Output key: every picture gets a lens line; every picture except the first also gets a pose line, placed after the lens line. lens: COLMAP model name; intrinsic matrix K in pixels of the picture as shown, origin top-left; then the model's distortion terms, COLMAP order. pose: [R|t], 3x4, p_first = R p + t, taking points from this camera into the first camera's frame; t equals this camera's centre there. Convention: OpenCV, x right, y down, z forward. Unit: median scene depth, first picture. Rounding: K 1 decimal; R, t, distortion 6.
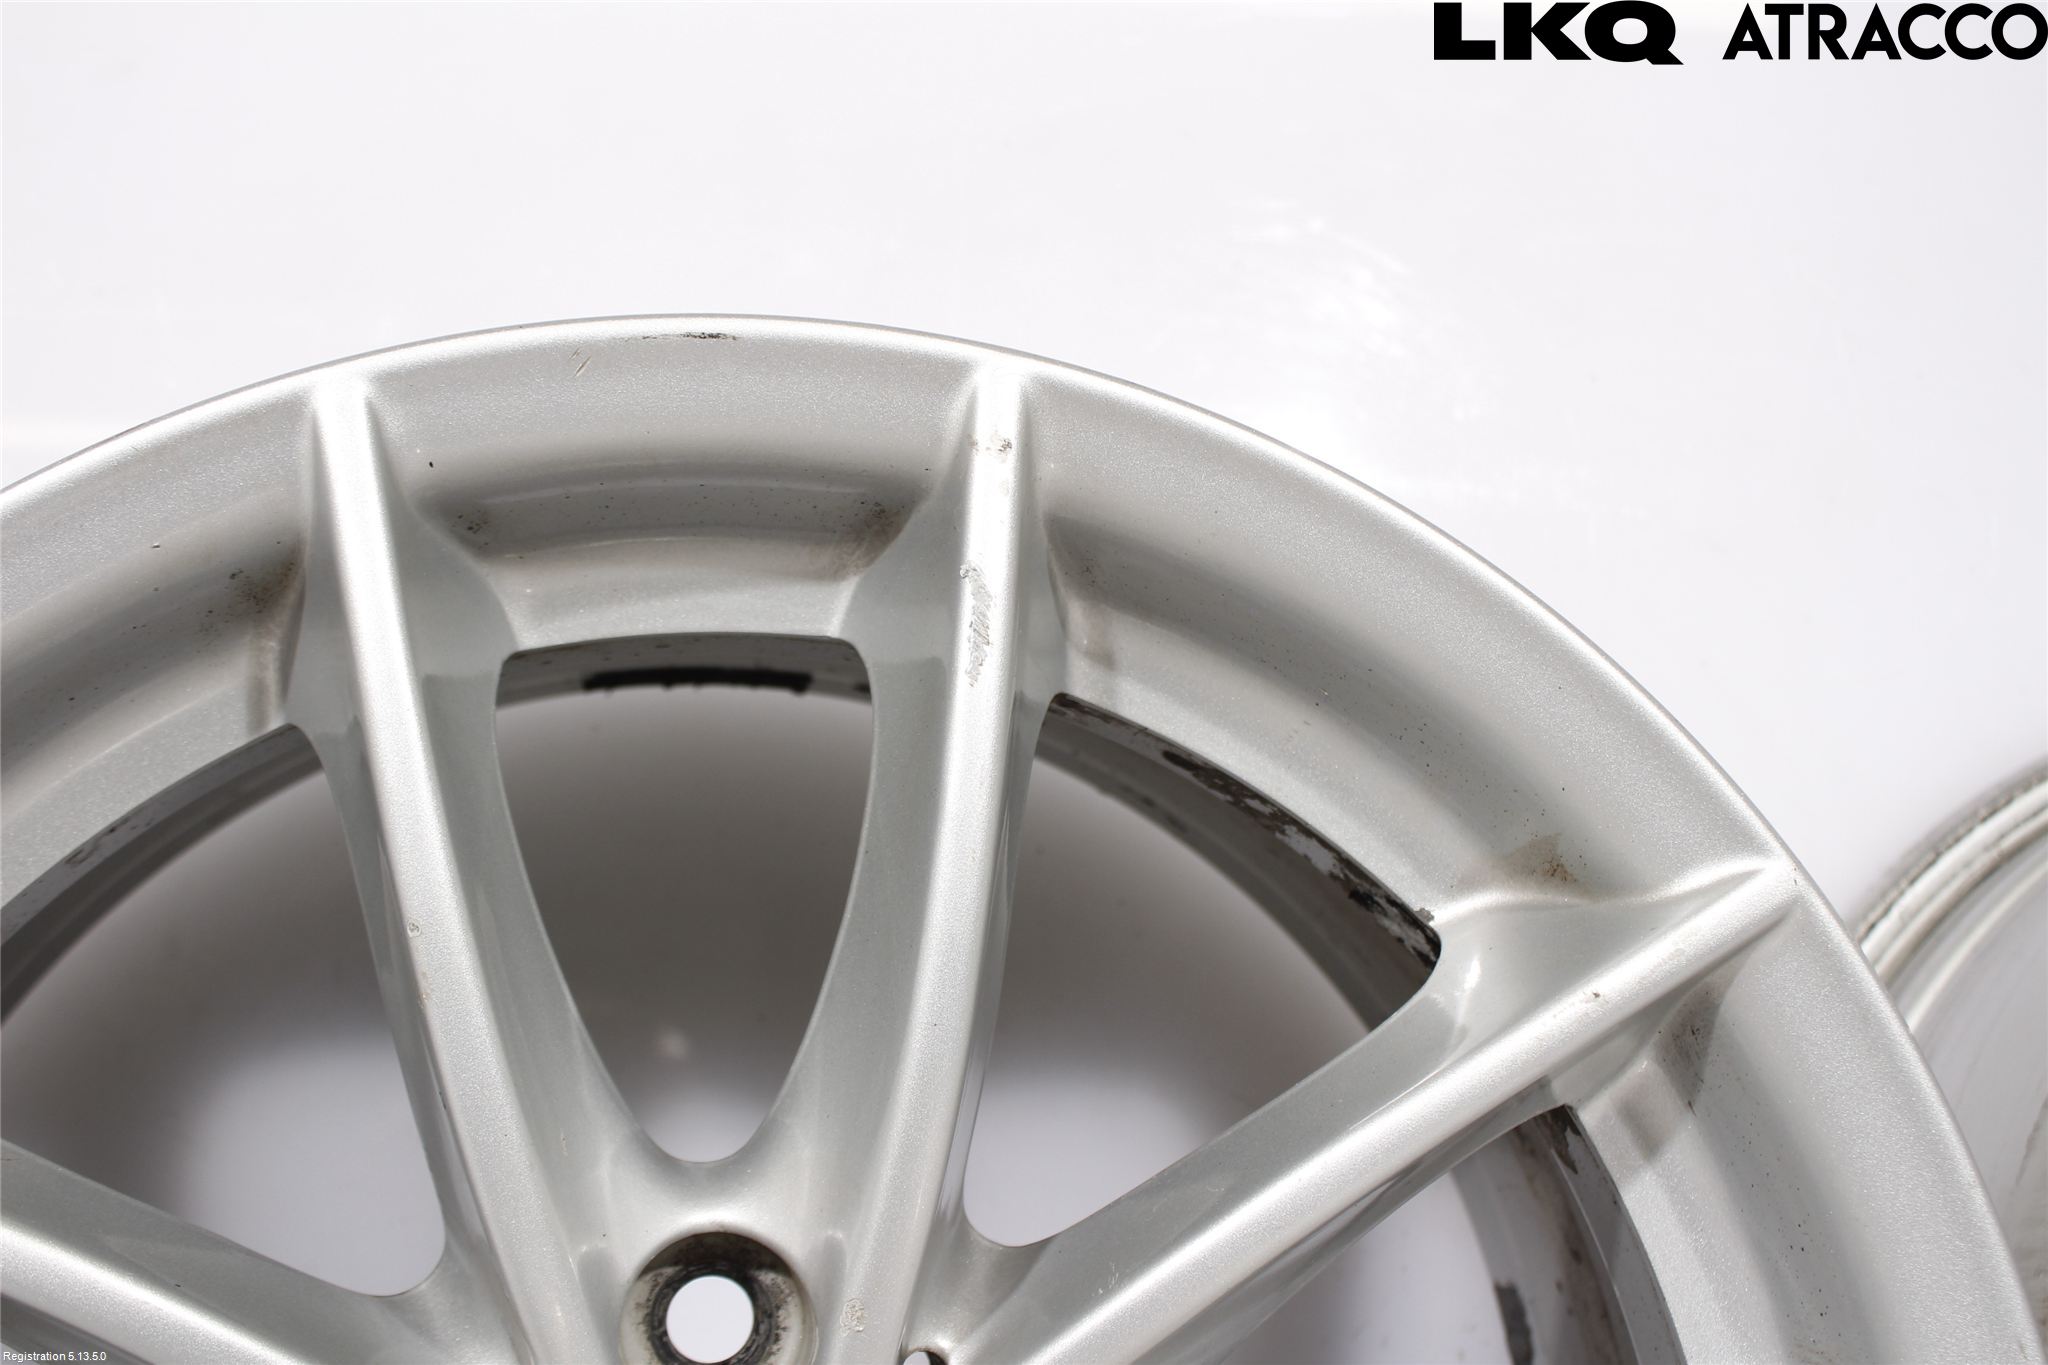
lens RADIAL K [[2316.4, 0, 1024.0], [0, 2316.4, 682.5], [0, 0, 1]] dist [-0.102448, 0.008728]
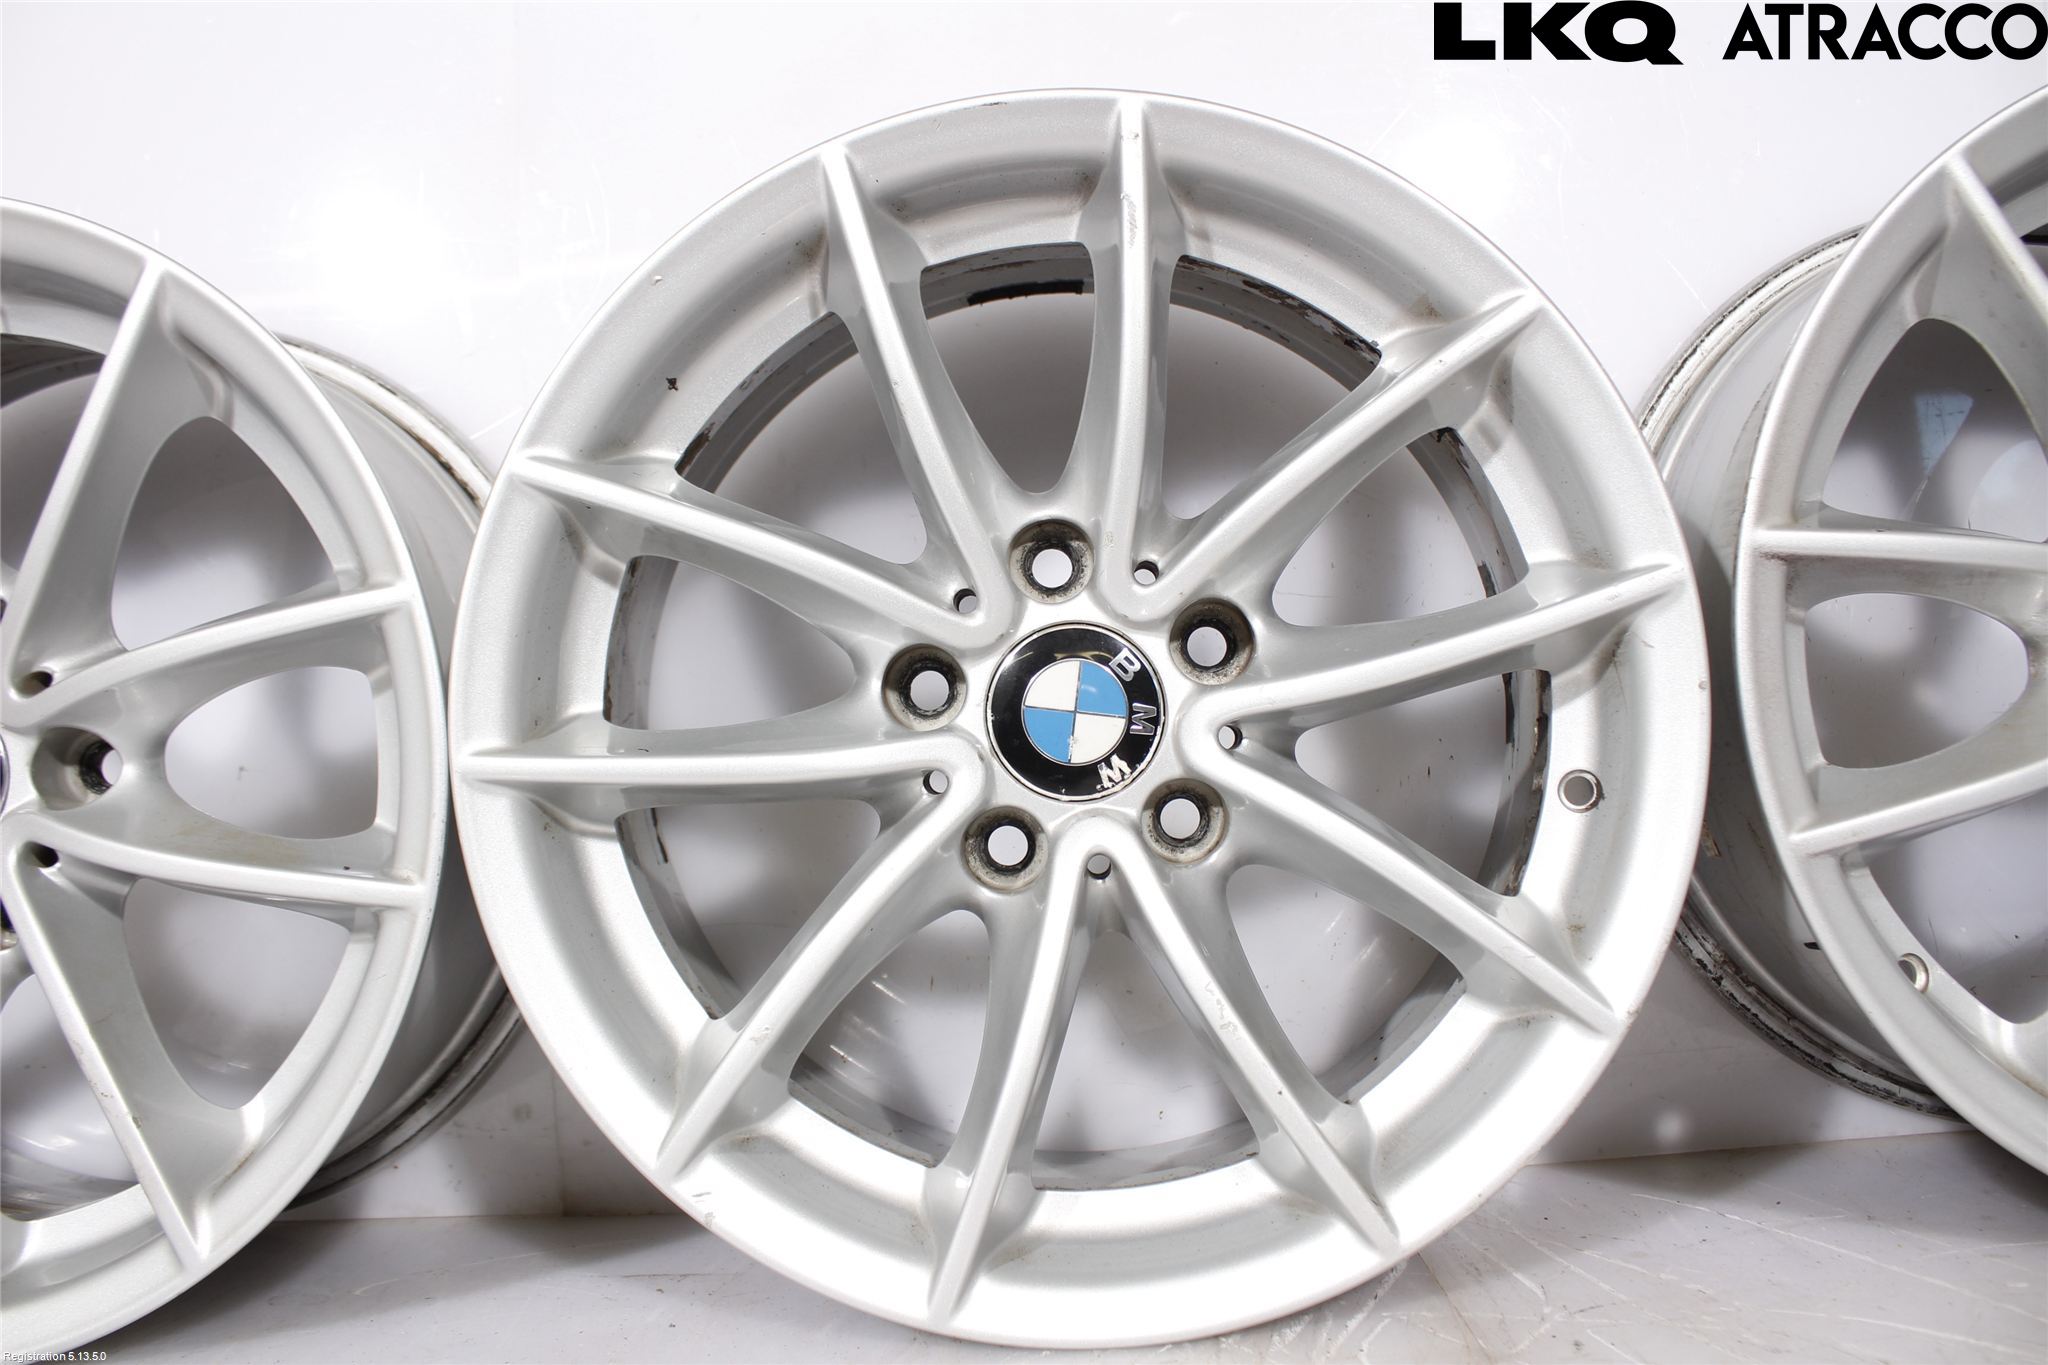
lens RADIAL K [[1725.3, 0, 1046.5], [0, 1725.3, 682.4], [0, 0, 1]] dist [-0.096272, 0.009016]
pose [[0.978048, -0.085970, -0.189819, 0.159928], [0.117411, 0.979920, 0.161158, 0.122317], [0.172153, -0.179907, 0.968502, -0.603747]]
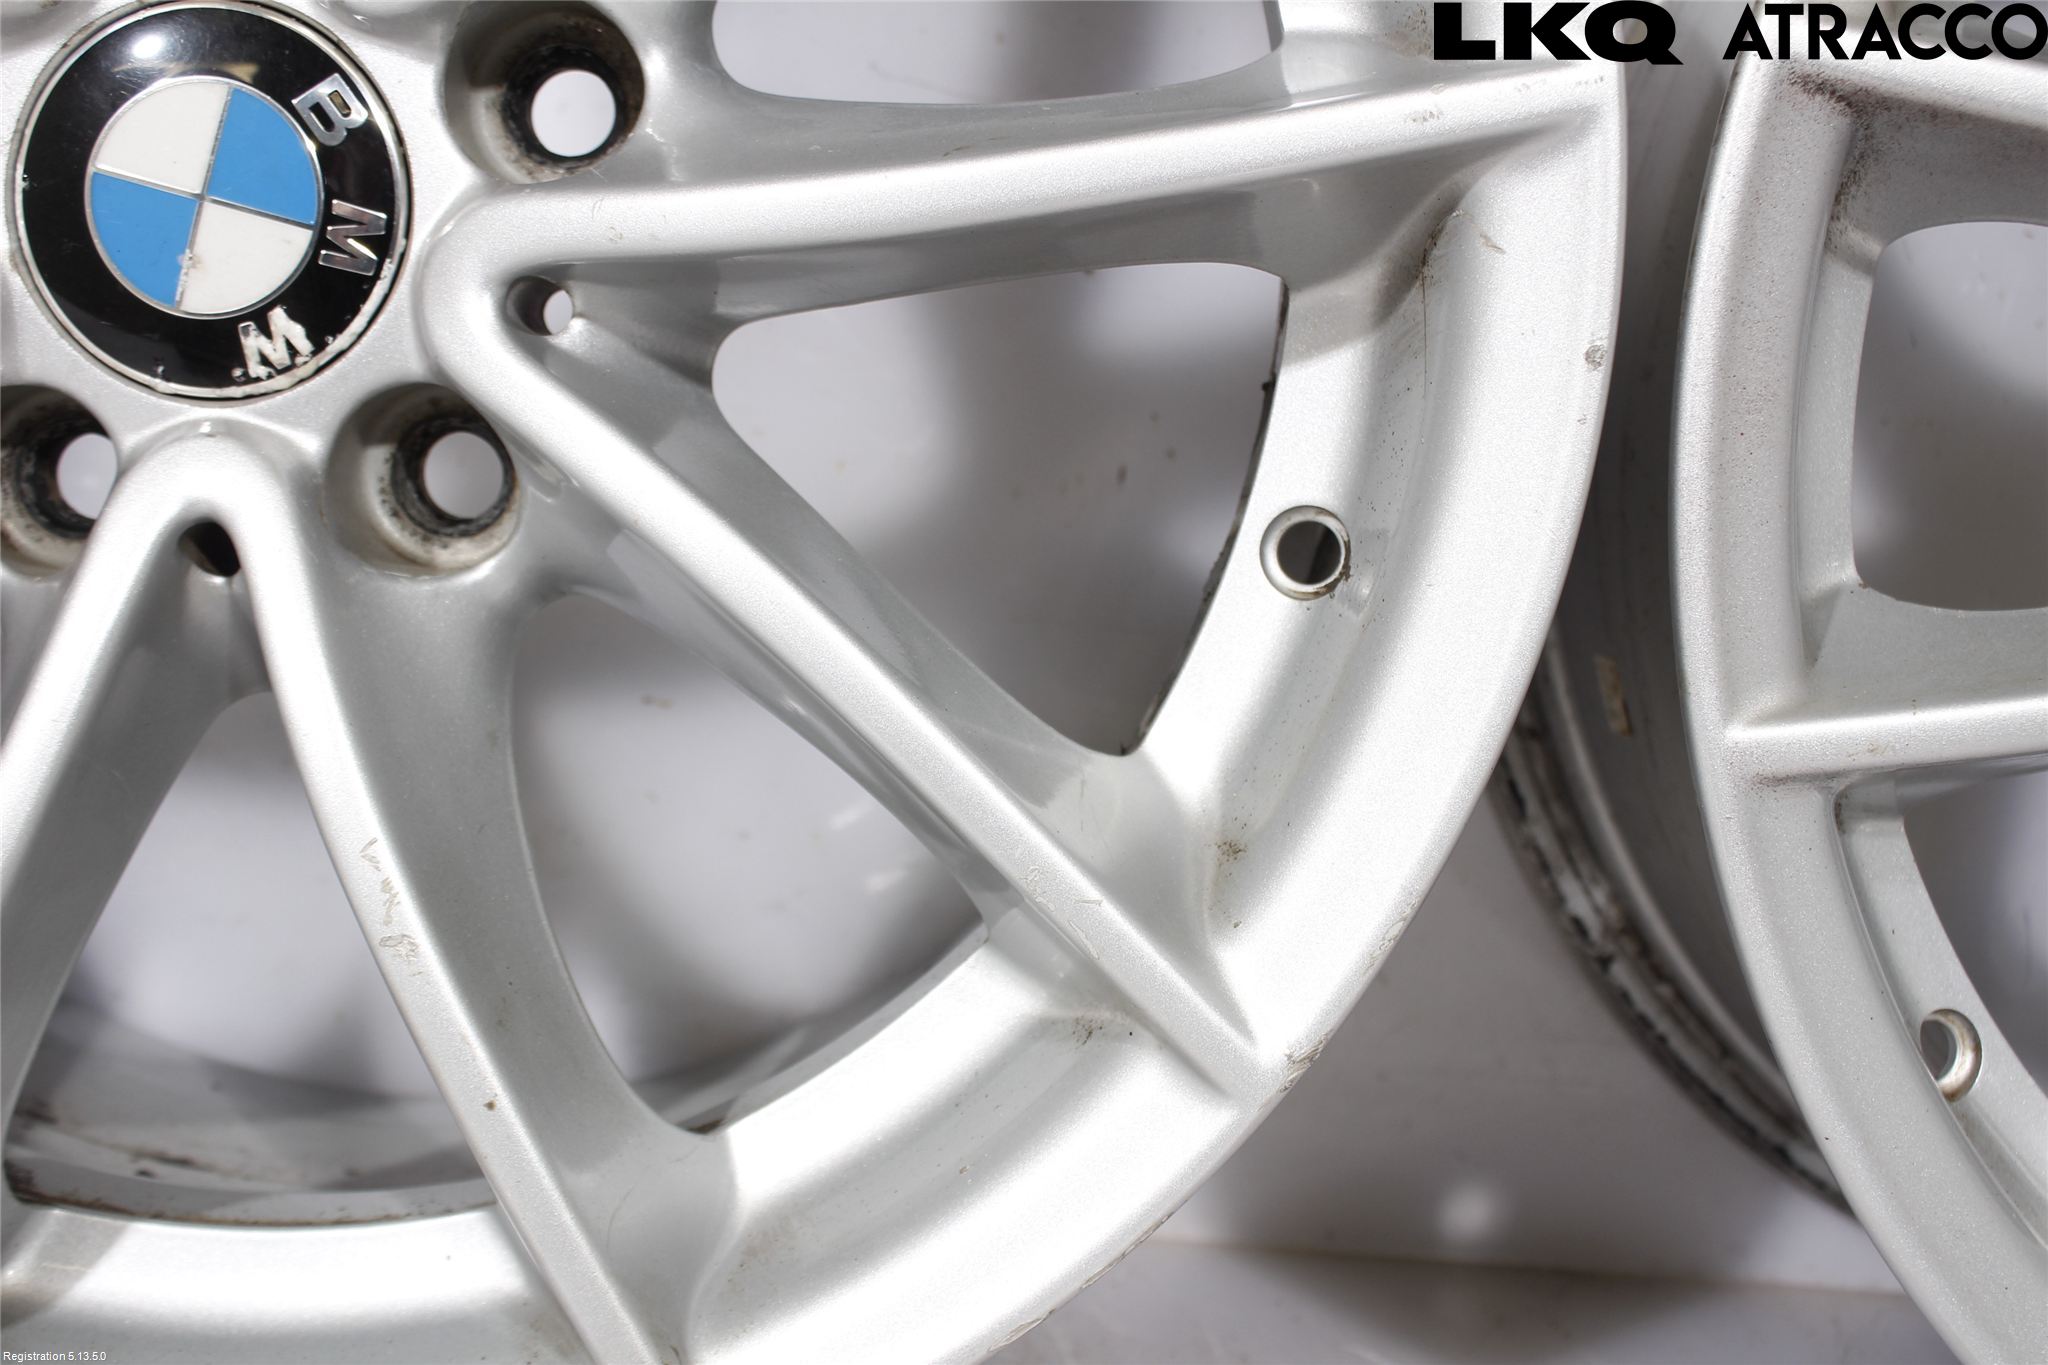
lens RADIAL K [[2316.4, 0, 1024.0], [0, 2316.4, 682.5], [0, 0, 1]] dist [-0.102448, 0.008728]
pose [[0.982620, 0.096201, -0.158758, 0.376947], [-0.042917, 0.949798, 0.309905, 0.290103], [0.180601, -0.297705, 0.937419, 0.048783]]
